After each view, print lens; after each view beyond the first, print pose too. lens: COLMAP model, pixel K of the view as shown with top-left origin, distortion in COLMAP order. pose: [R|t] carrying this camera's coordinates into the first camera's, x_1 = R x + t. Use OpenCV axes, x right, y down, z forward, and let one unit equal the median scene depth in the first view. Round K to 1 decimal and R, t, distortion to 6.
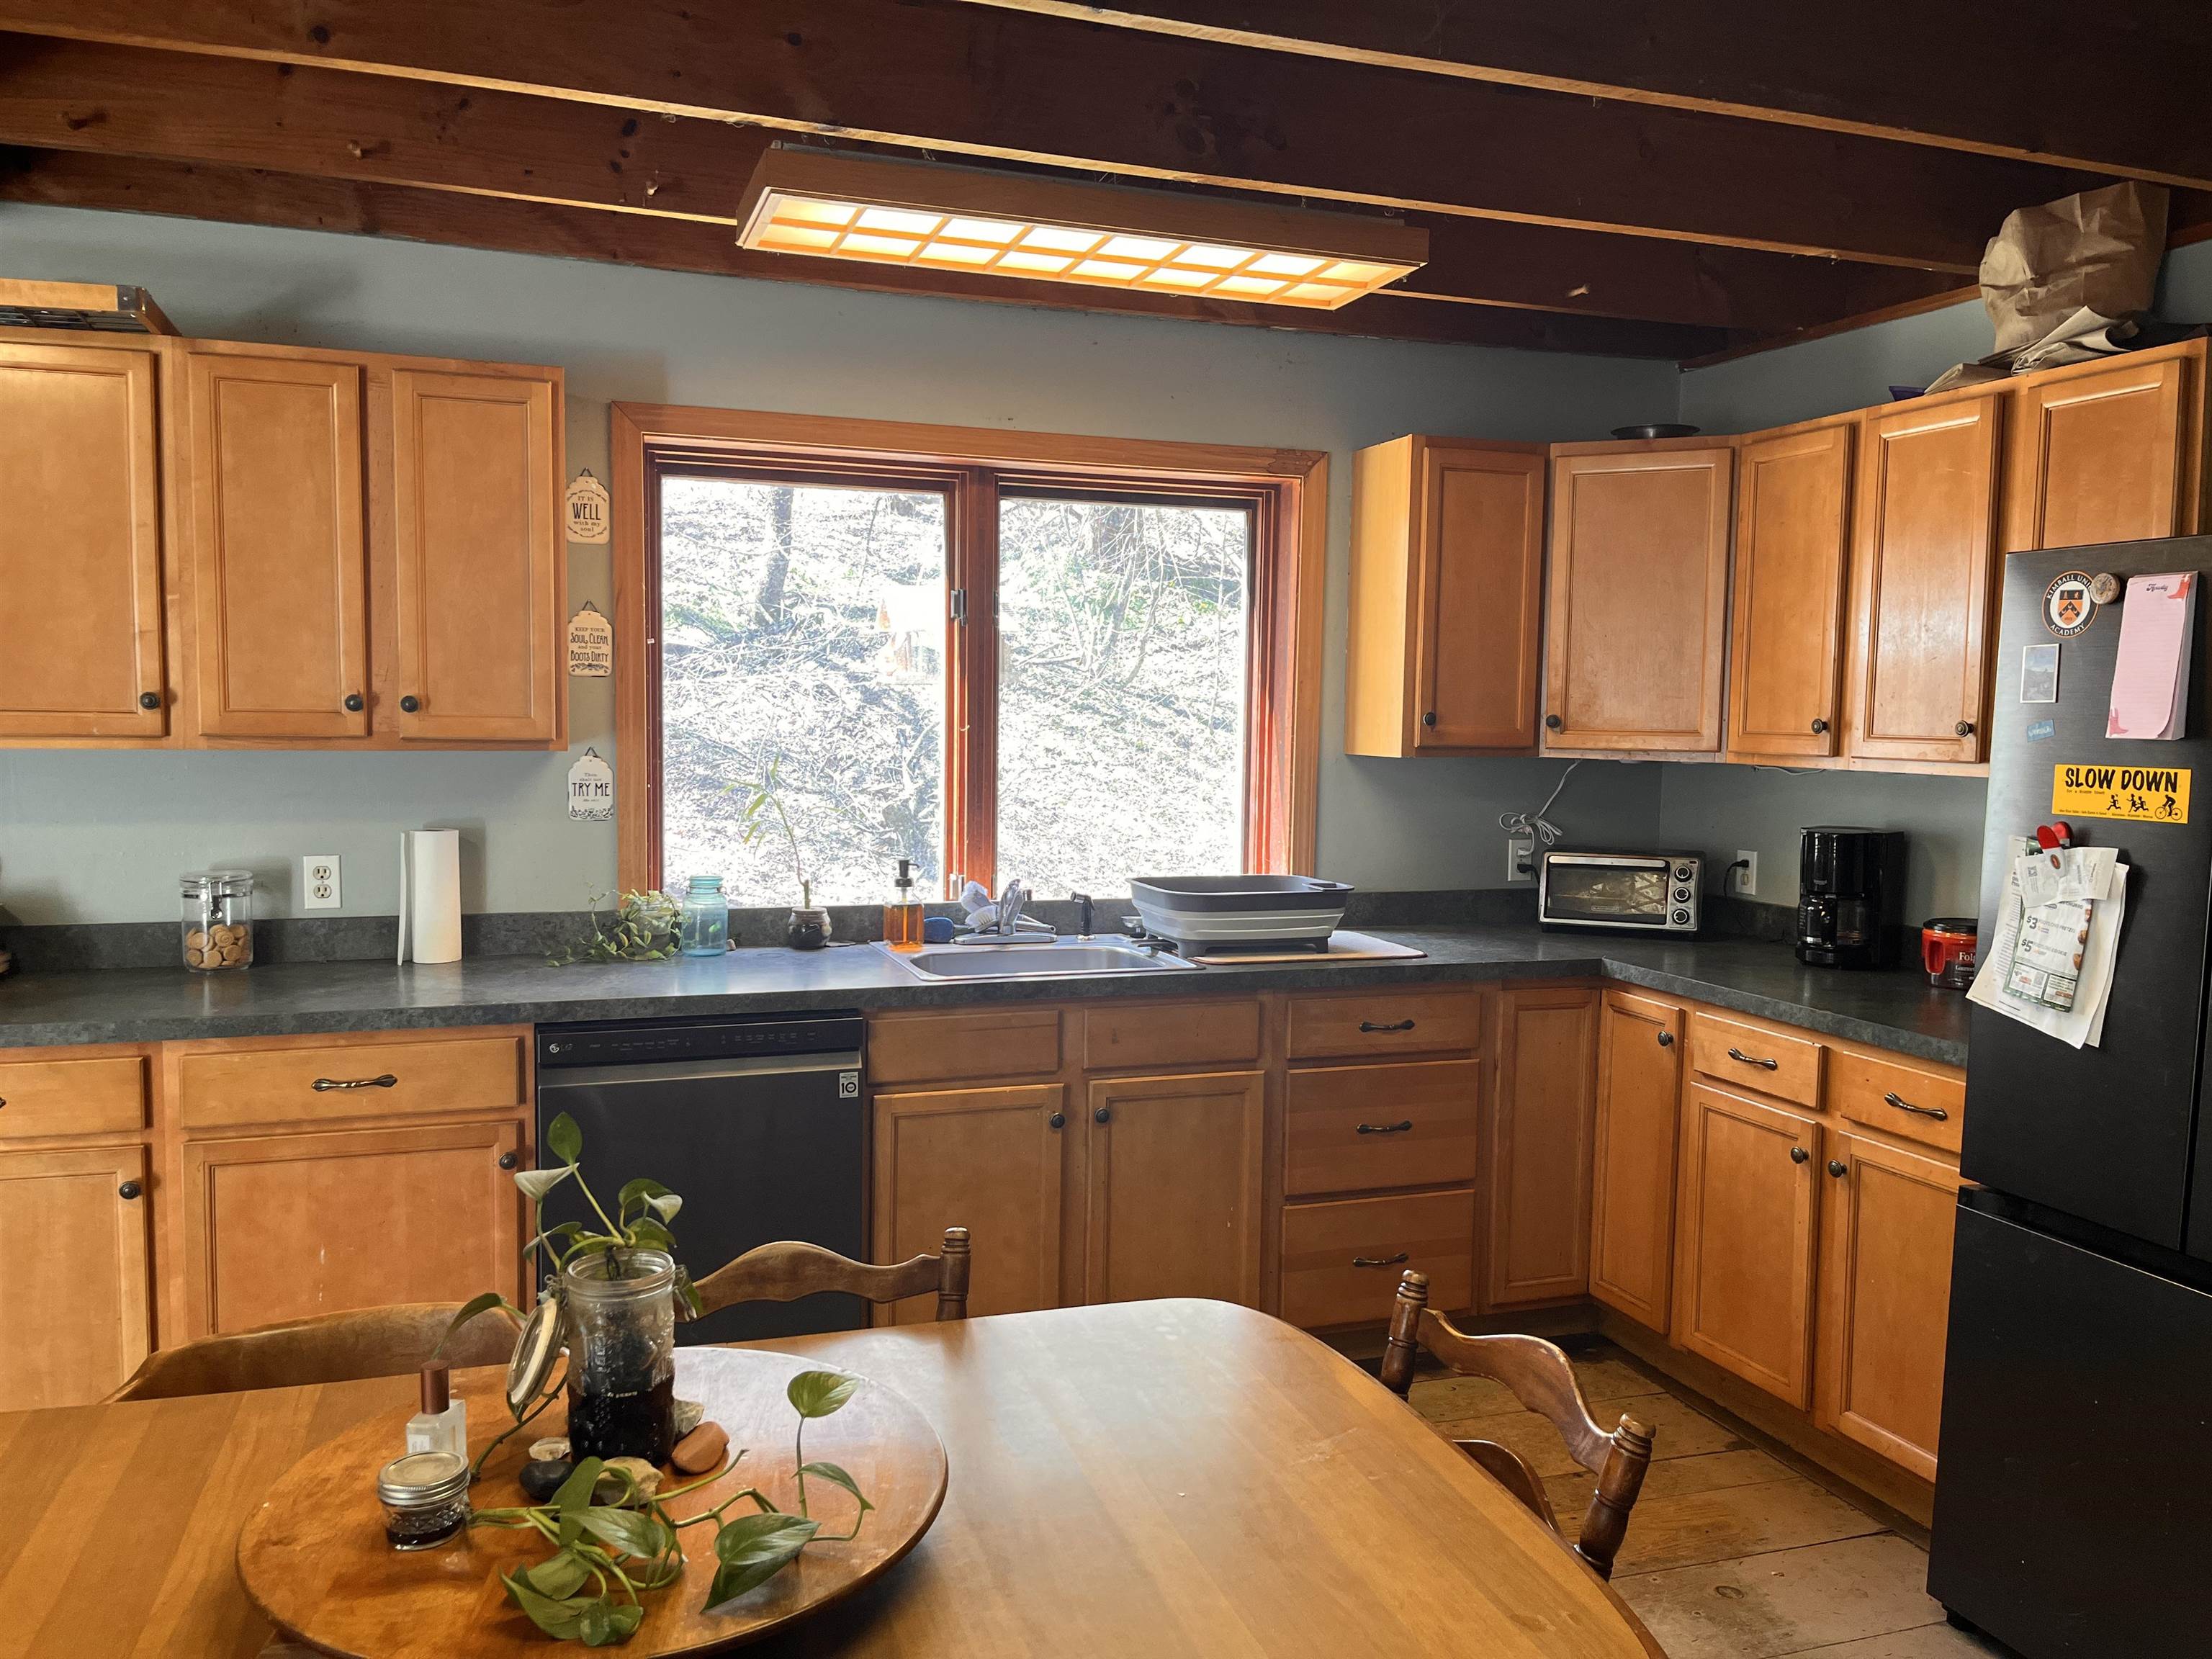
lens RADIAL K [[1670.6, 0, 1096.5], [0, 1670.6, 831.9], [0, 0, 1]] dist [0.063770, -0.090372]
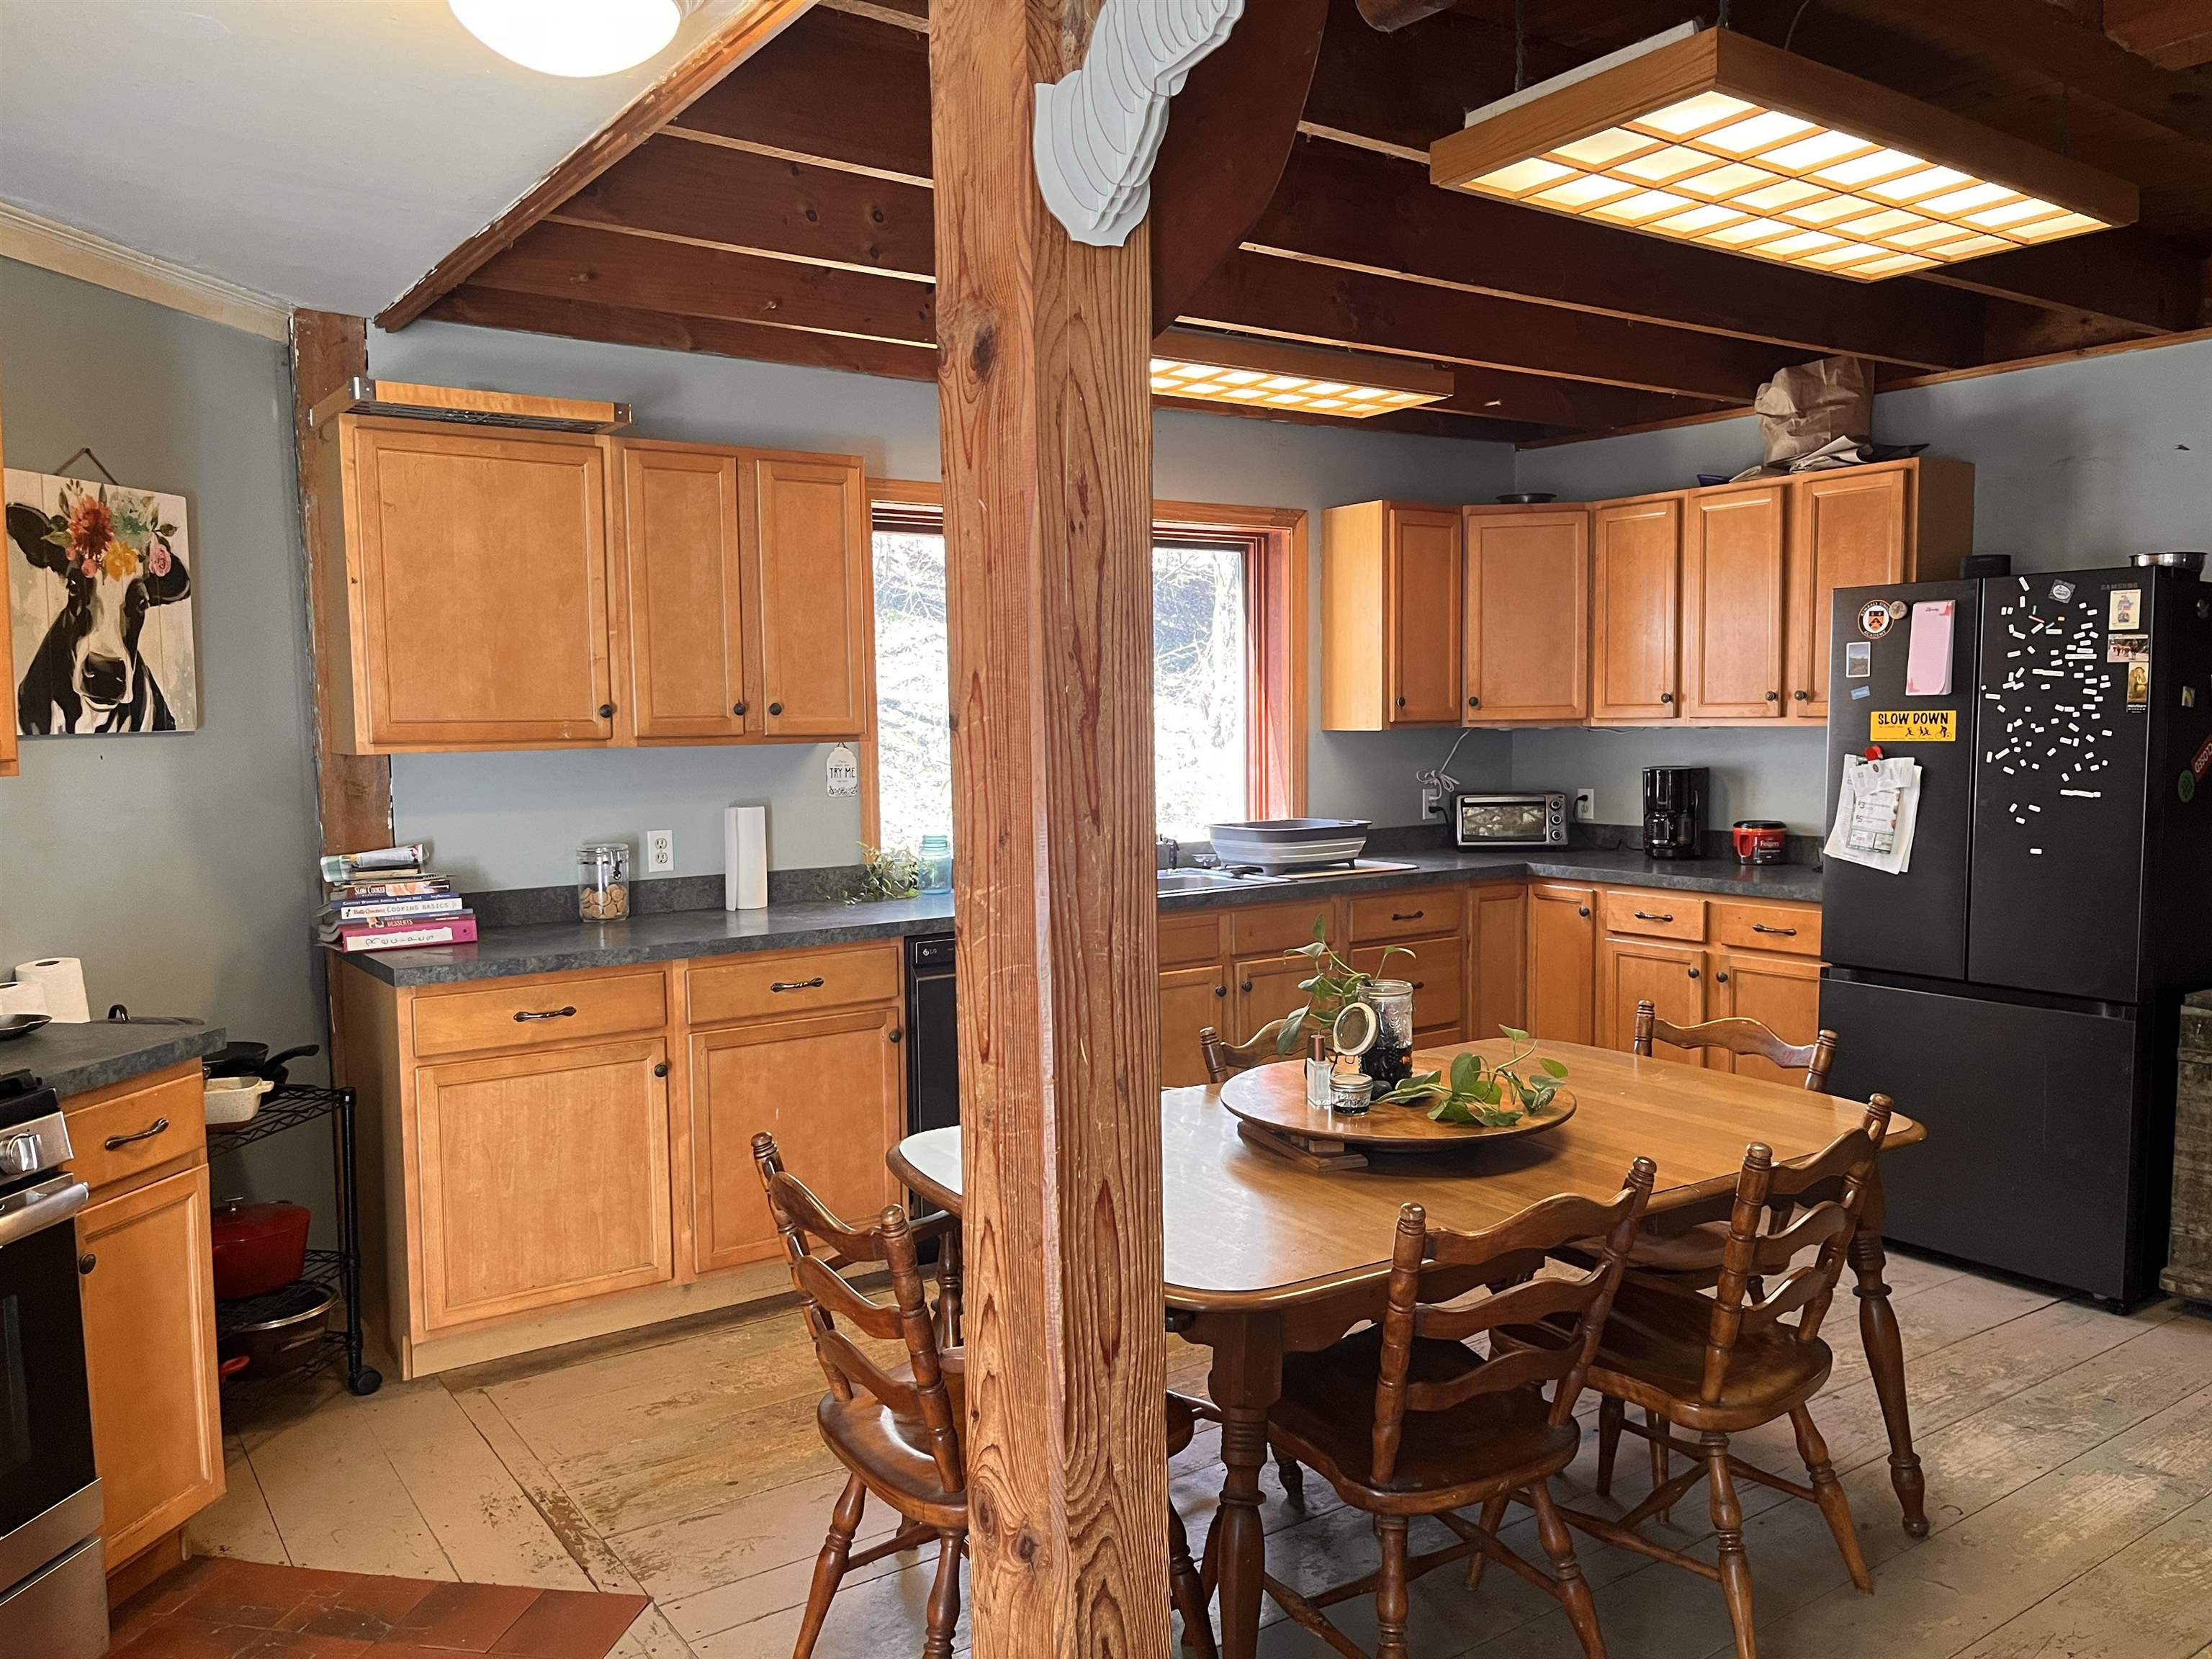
lens RADIAL K [[1670.6, 0, 1111.6], [0, 1670.6, 826.2], [0, 0, 1]] dist [0.063770, -0.090372]
pose [[0.962224, -0.047780, 0.268034, -0.473301], [0.049374, 0.998780, 0.000794, 0.027085], [-0.267745, 0.012470, 0.963409, -0.327484]]
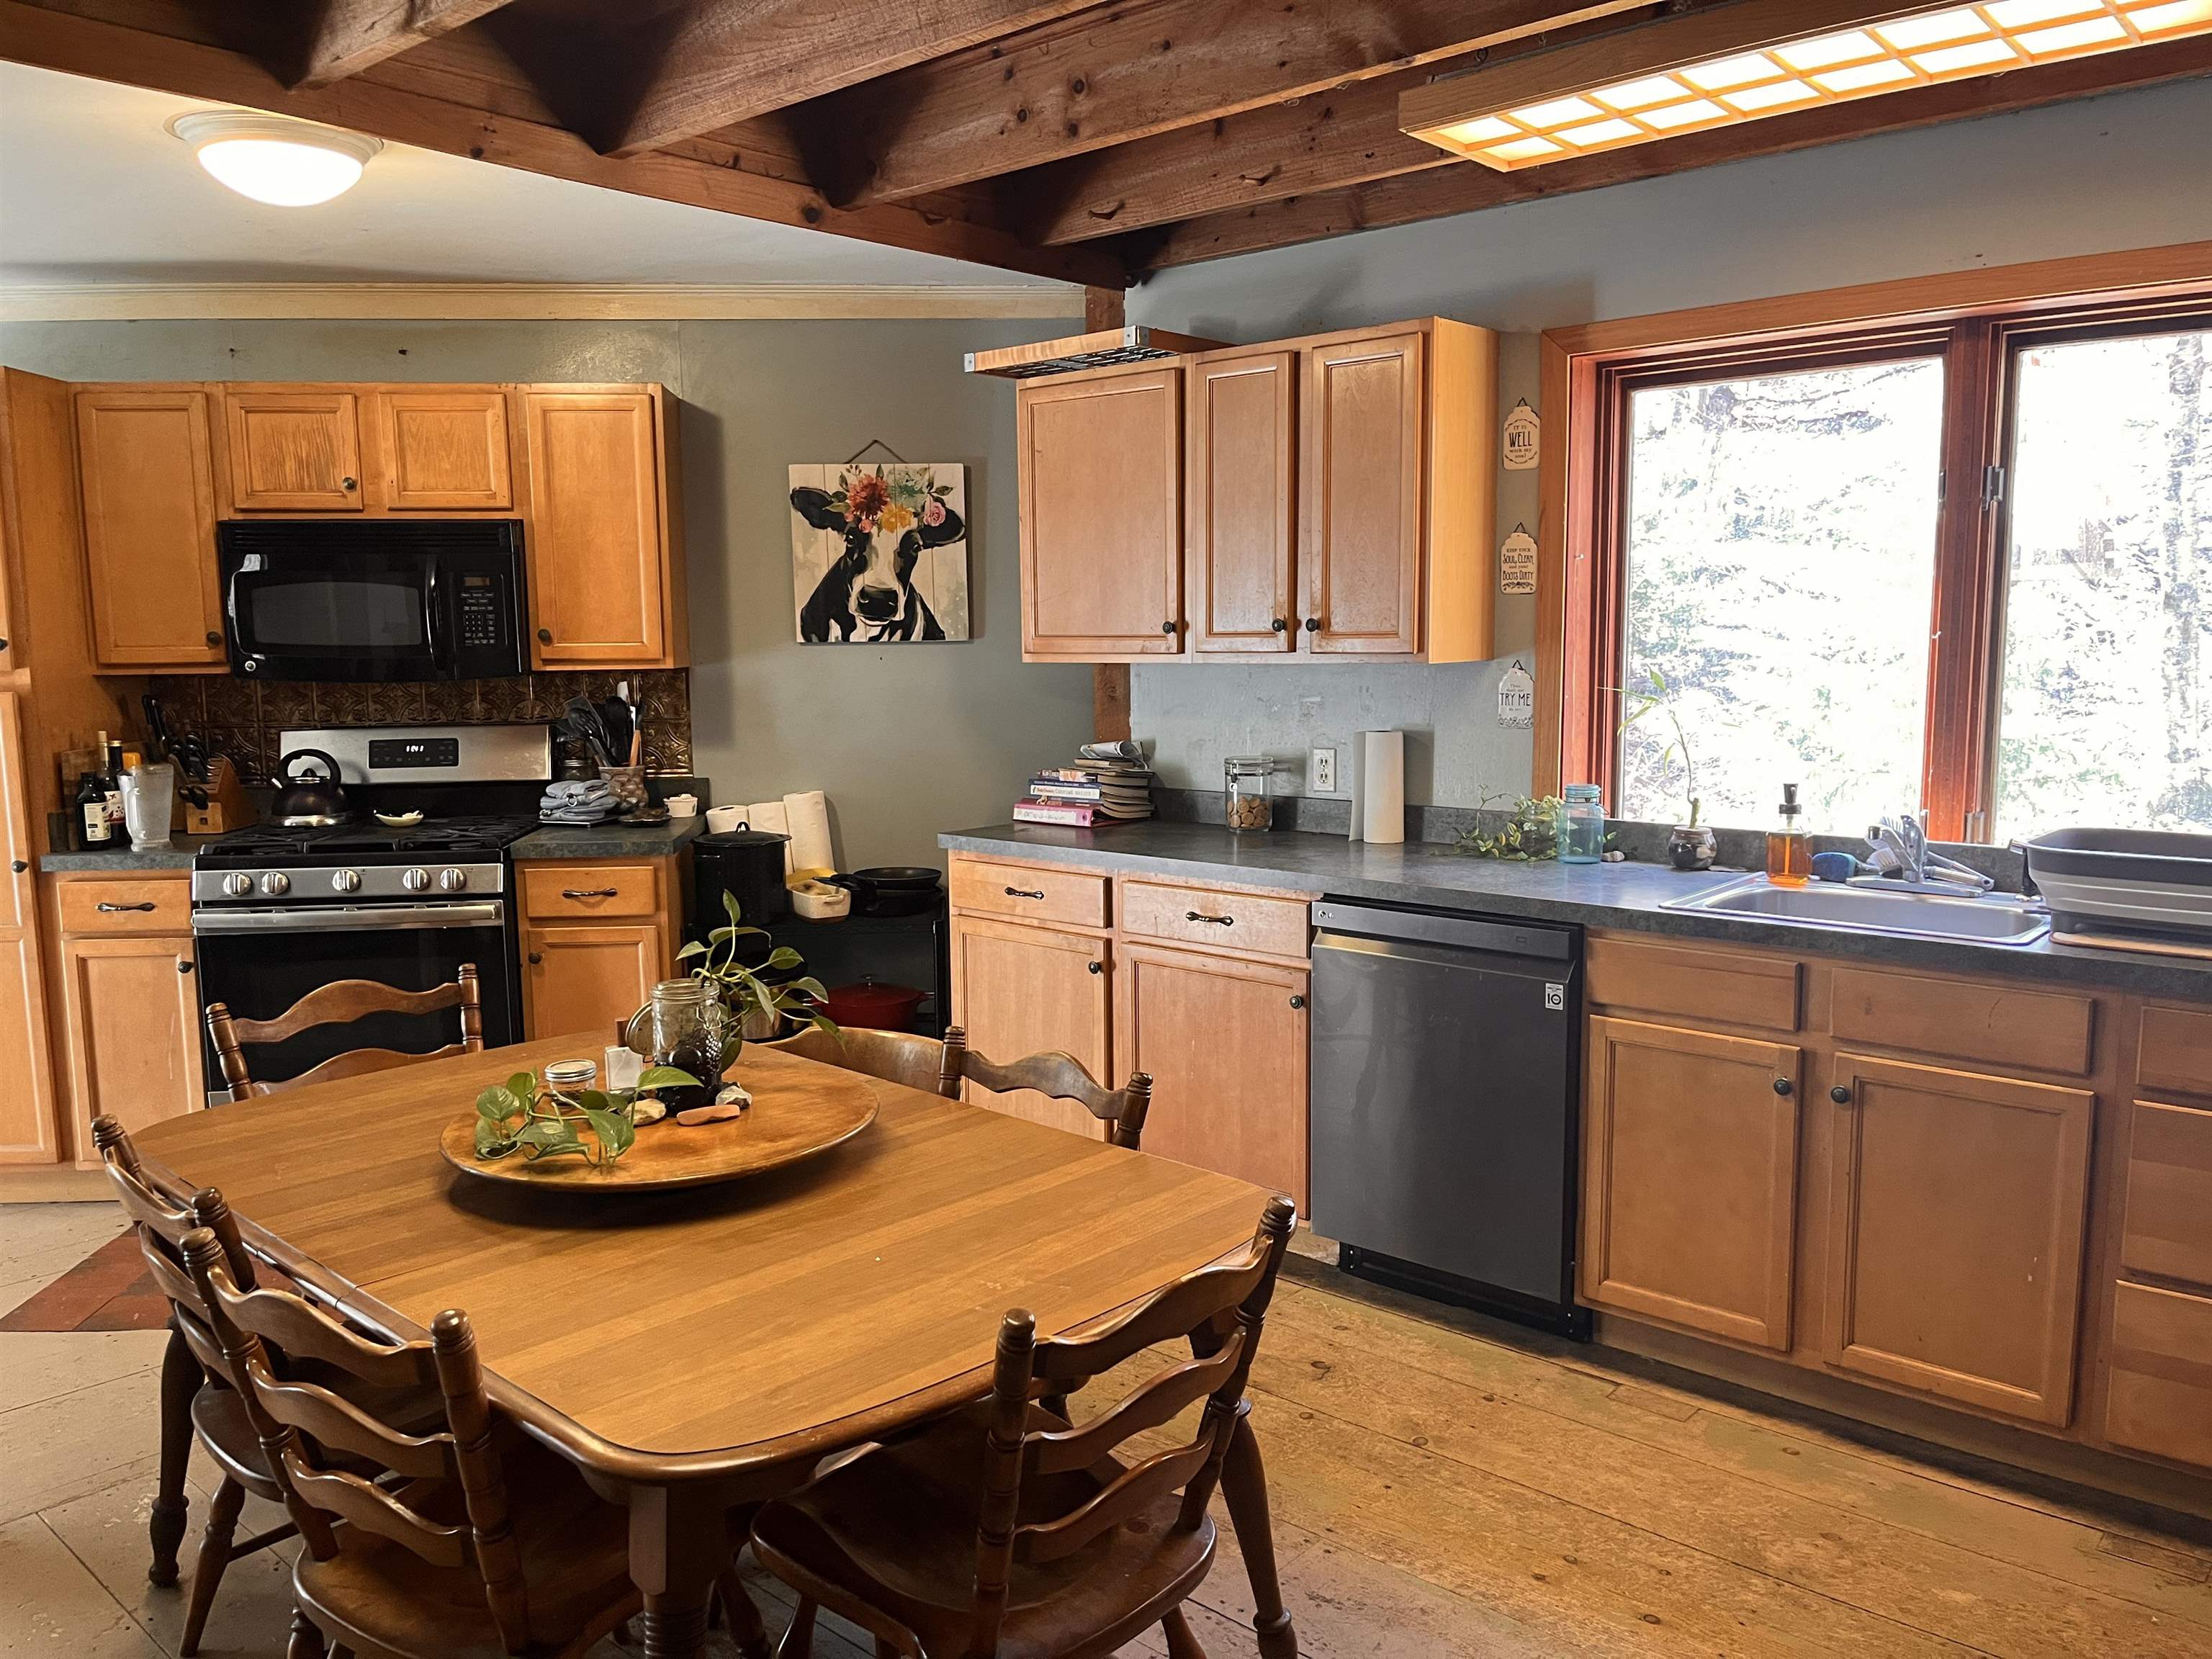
lens RADIAL K [[1670.6, 0, 1090.7], [0, 1670.6, 845.2], [0, 0, 1]] dist [0.063770, -0.090372]
pose [[0.479547, 0.093984, -0.872469, 0.546973], [-0.046560, 0.995573, 0.081653, -0.007726], [0.876280, 0.001466, 0.481800, 0.253282]]
